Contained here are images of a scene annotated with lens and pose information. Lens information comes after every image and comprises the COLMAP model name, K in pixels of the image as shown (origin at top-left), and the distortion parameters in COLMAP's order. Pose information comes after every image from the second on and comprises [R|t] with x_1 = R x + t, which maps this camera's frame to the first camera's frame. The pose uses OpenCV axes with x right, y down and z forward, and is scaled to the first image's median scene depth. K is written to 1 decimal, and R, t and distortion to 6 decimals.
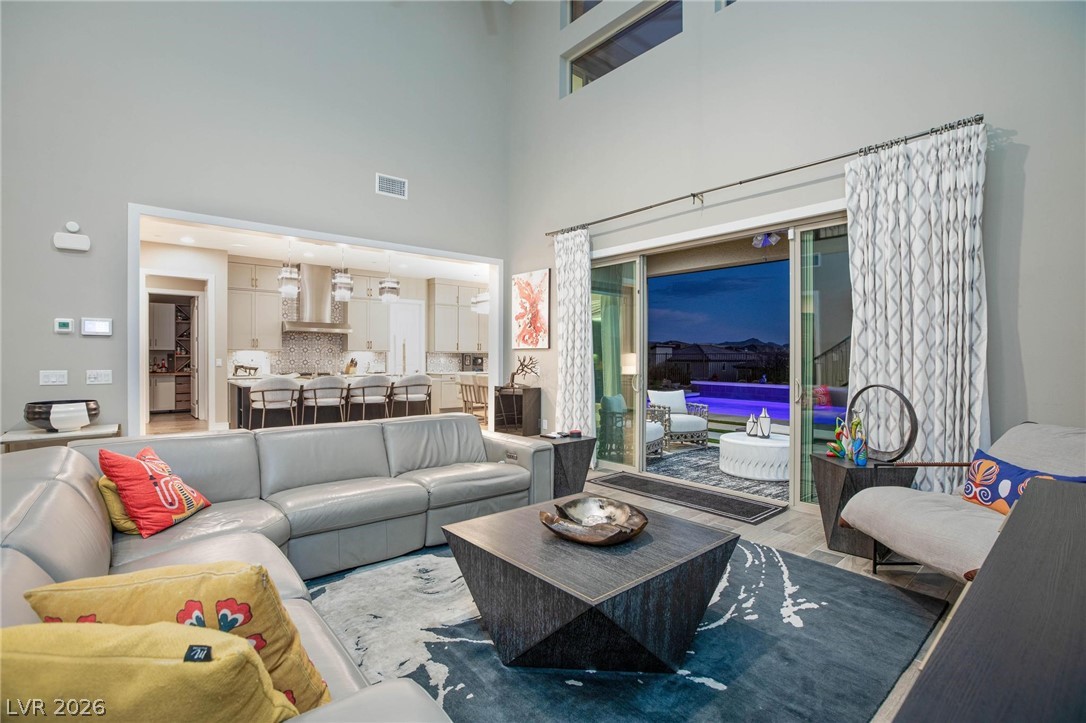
lens RADIAL K [[482.9, 0, 543.0], [0, 482.9, 361.5], [0, 0, 1]] dist [0.001865, -0.000452]
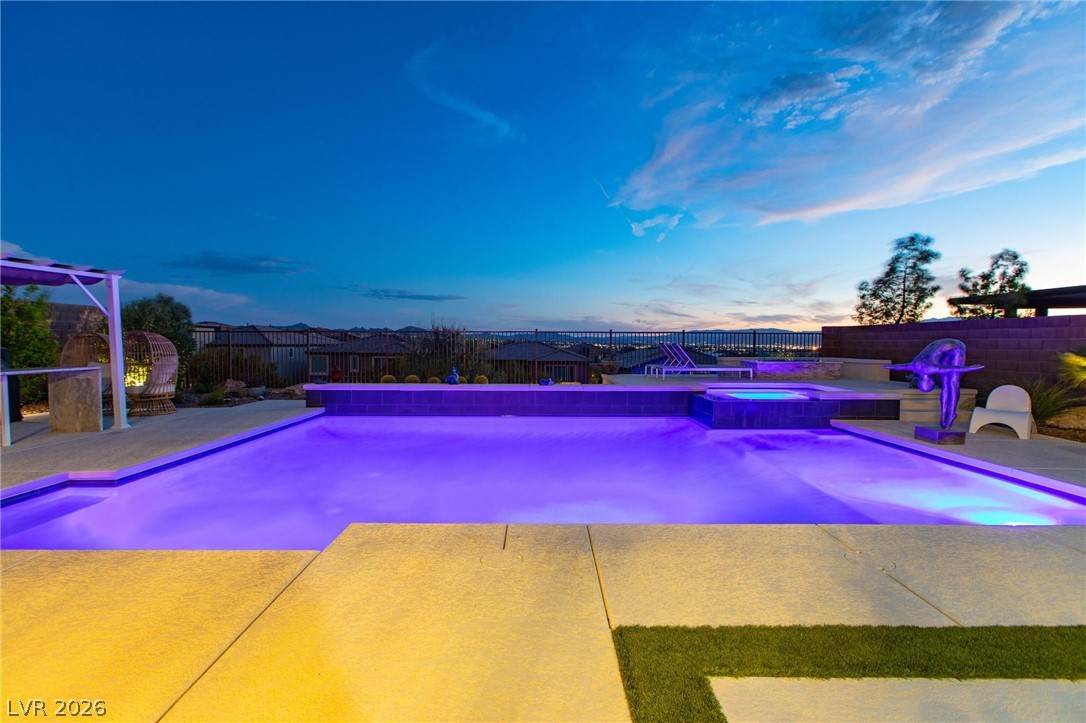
lens RADIAL K [[485.2, 0, 540.9], [0, 485.2, 357.1], [0, 0, 1]] dist [-0.004096, -0.000550]
pose [[0.645732, -0.021820, 0.763252, 0.346867], [0.006136, 0.999708, 0.023388, 0.009374], [-0.763540, -0.010419, 0.645677, 1.964387]]
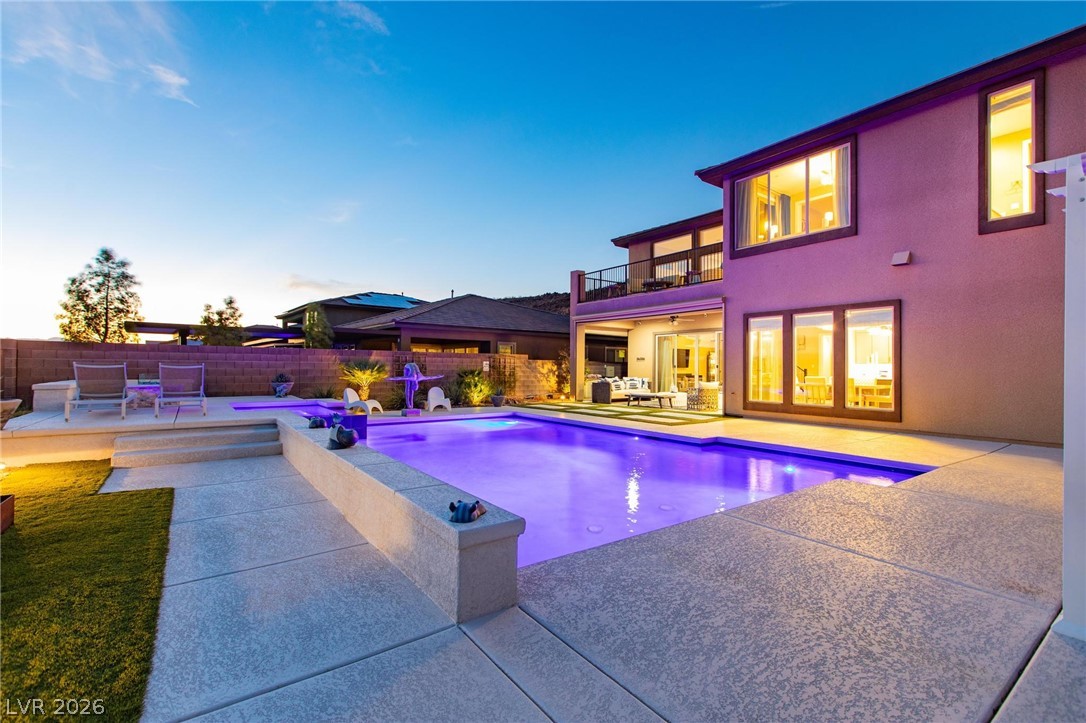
lens RADIAL K [[482.9, 0, 543.0], [0, 482.9, 361.5], [0, 0, 1]] dist [0.001865, -0.000452]
pose [[-0.997476, -0.007435, 0.070616, 1.142950], [-0.007515, 0.999971, -0.000871, -0.013712], [-0.070608, -0.001399, -0.997503, 4.399690]]
